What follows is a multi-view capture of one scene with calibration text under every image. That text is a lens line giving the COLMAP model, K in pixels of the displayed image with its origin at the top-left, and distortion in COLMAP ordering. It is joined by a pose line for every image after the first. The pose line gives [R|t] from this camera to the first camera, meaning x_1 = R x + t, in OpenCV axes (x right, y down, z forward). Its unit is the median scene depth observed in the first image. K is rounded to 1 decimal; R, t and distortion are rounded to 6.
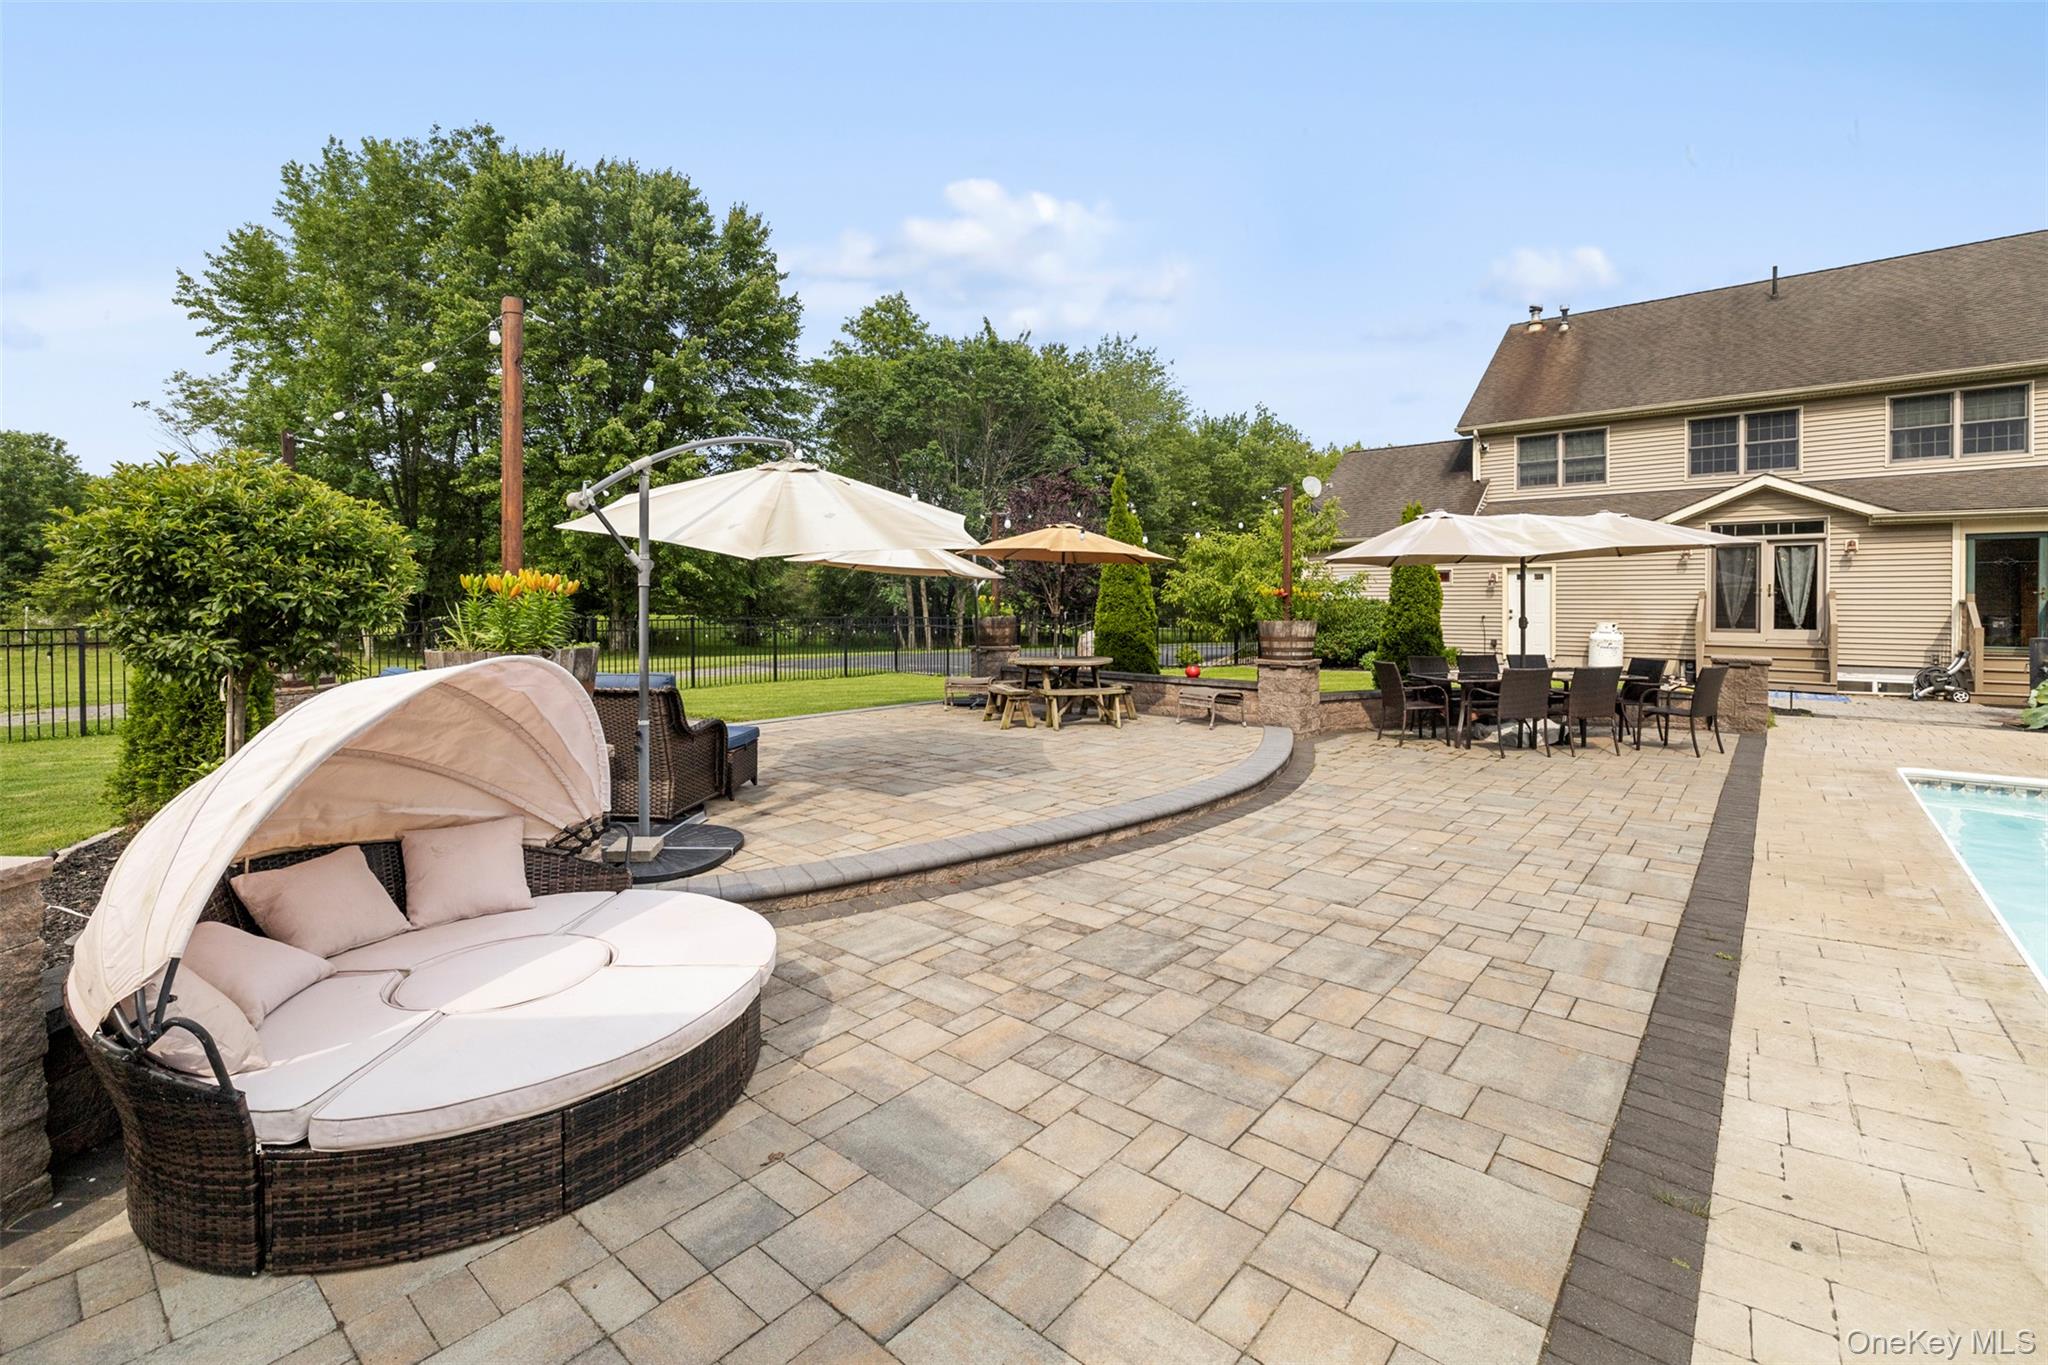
lens RADIAL K [[872.6, 0, 1035.3], [0, 872.6, 616.4], [0, 0, 1]] dist [0.003516, -0.001055]
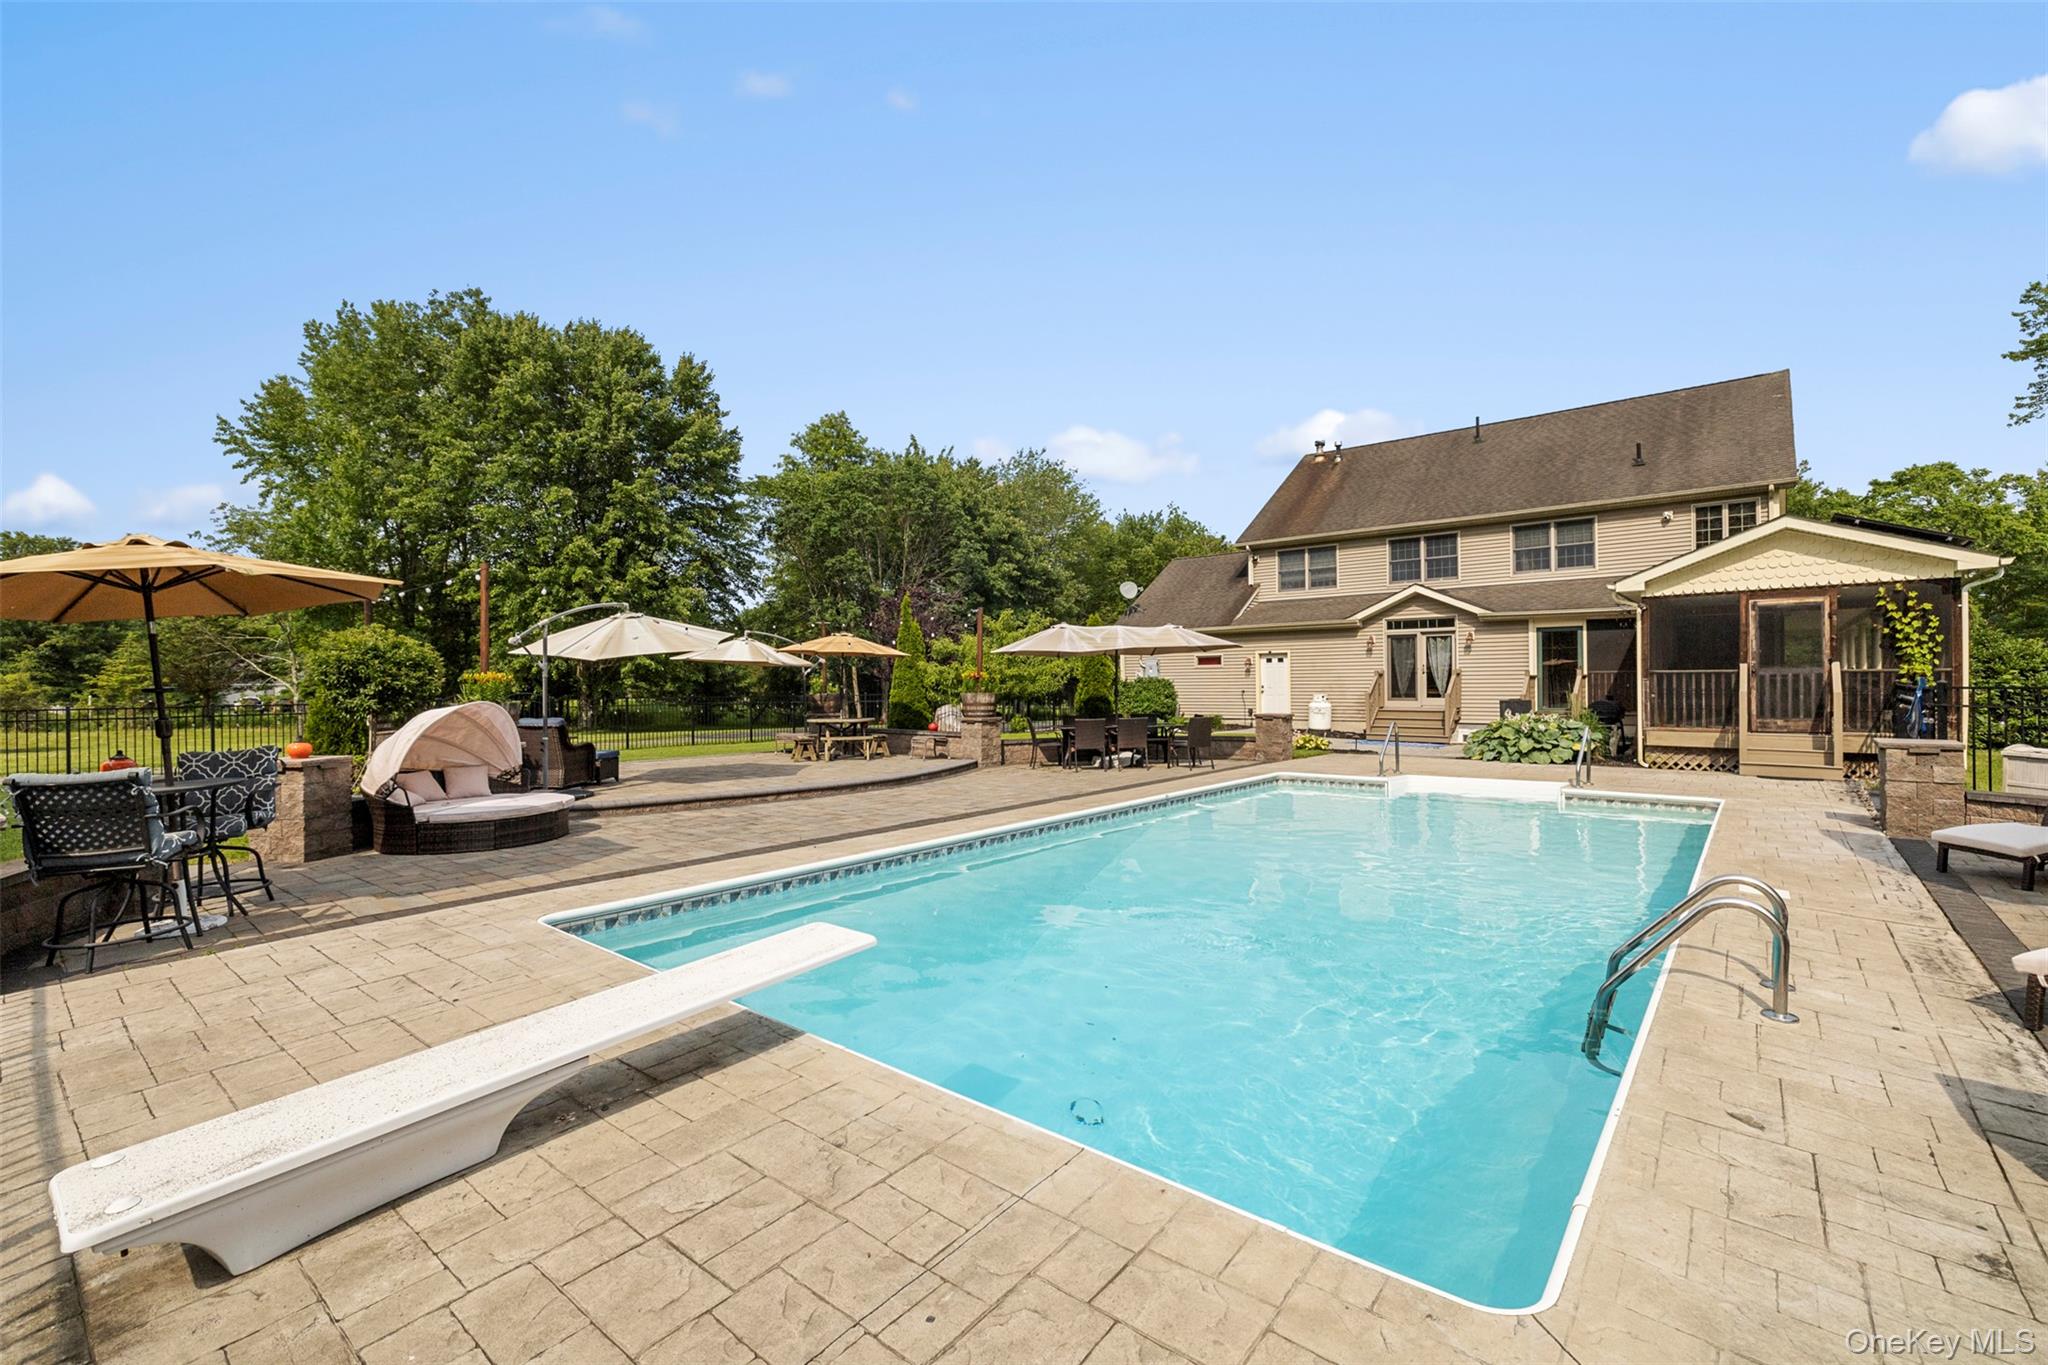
lens RADIAL K [[872.6, 0, 1027.1], [0, 872.6, 678.2], [0, 0, 1]] dist [0.003516, -0.001055]
pose [[0.999937, -0.010382, 0.004202, 0.133661], [0.010476, 0.999677, -0.023157, 0.005654], [-0.003960, 0.023199, 0.999723, -0.213504]]
